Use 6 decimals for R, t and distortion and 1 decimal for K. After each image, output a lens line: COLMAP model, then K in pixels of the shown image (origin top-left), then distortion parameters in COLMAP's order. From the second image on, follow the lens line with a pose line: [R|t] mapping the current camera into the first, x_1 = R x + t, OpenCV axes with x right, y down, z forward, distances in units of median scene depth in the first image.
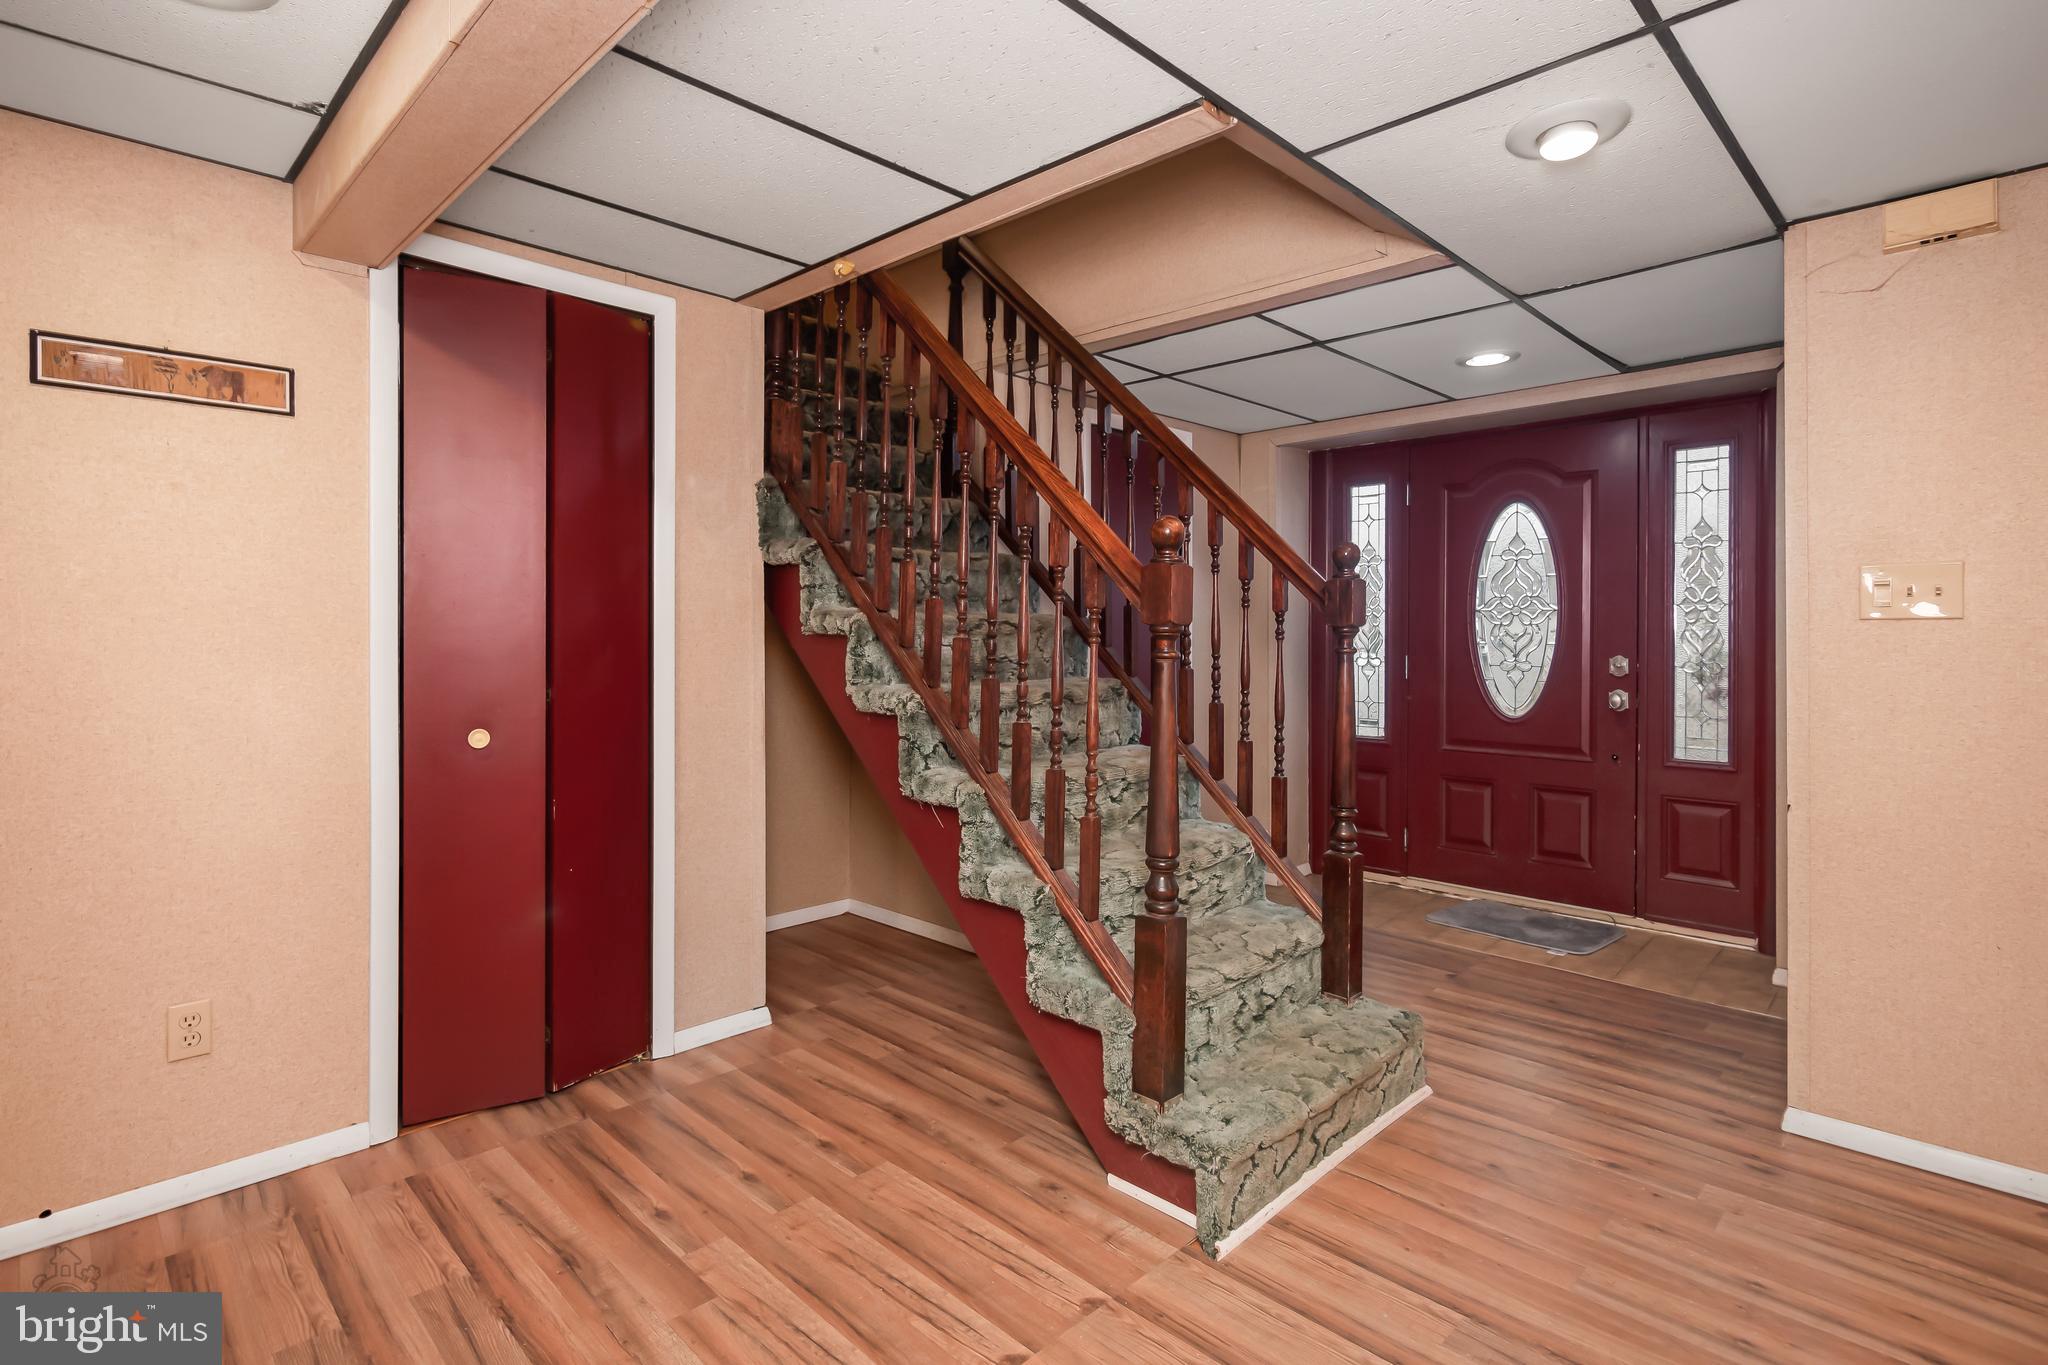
lens RADIAL K [[1007.7, 0, 1017.8], [0, 1007.7, 650.4], [0, 0, 1]] dist [-0.000931, 0.001110]
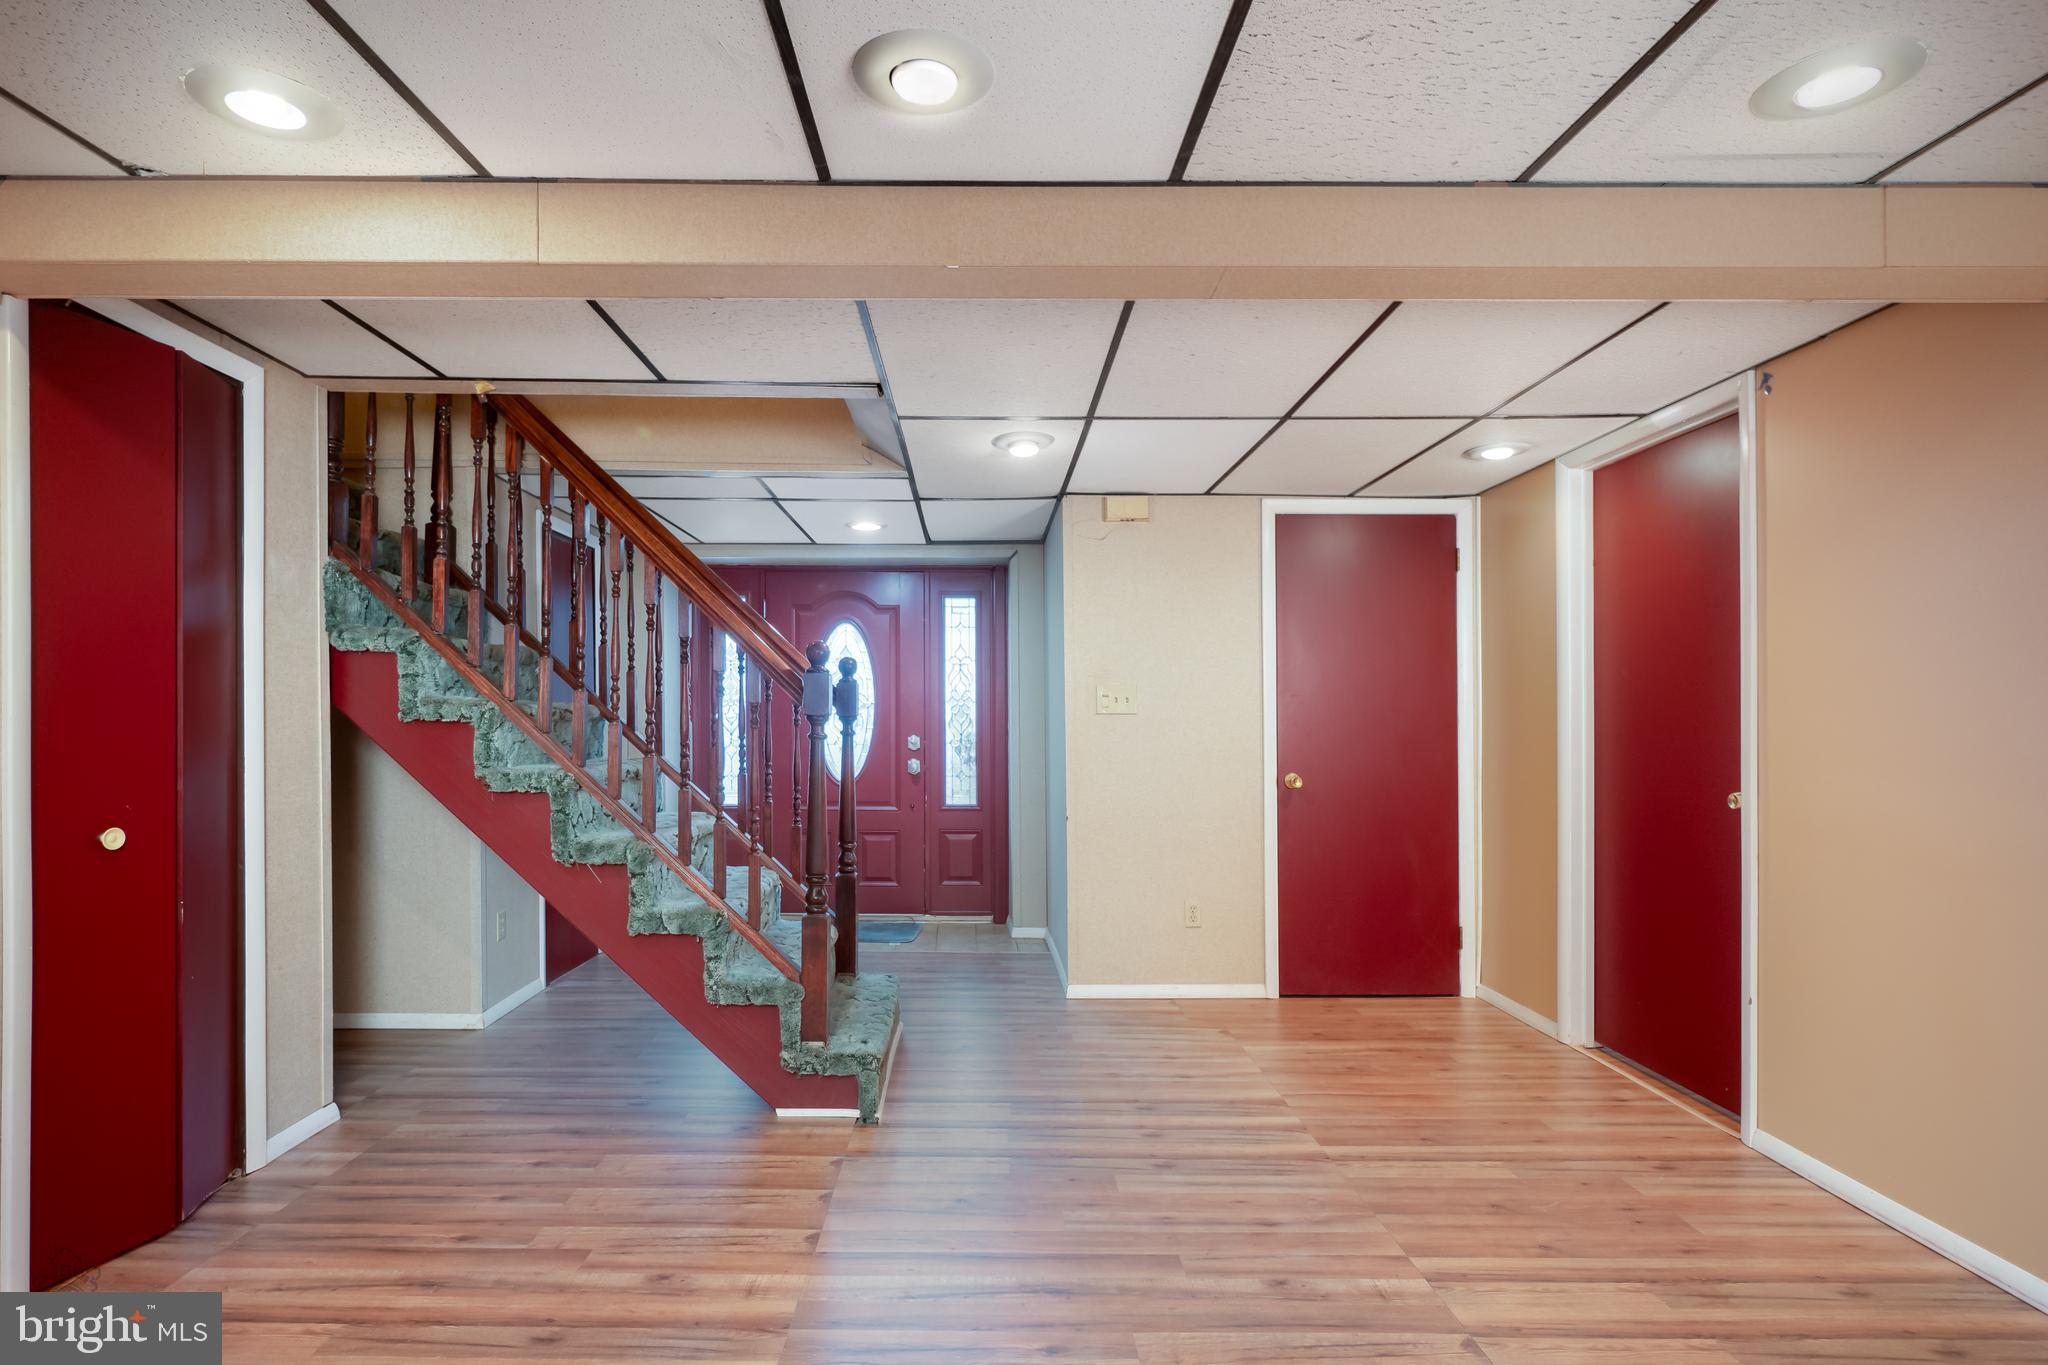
lens RADIAL K [[1007.7, 0, 991.0], [0, 1007.7, 720.9], [0, 0, 1]] dist [-0.000931, 0.001110]
pose [[0.707773, 0.000675, 0.706439, -0.544807], [0.009329, 0.999903, -0.010301, -0.000093], [-0.706378, 0.013881, 0.707699, -0.162648]]
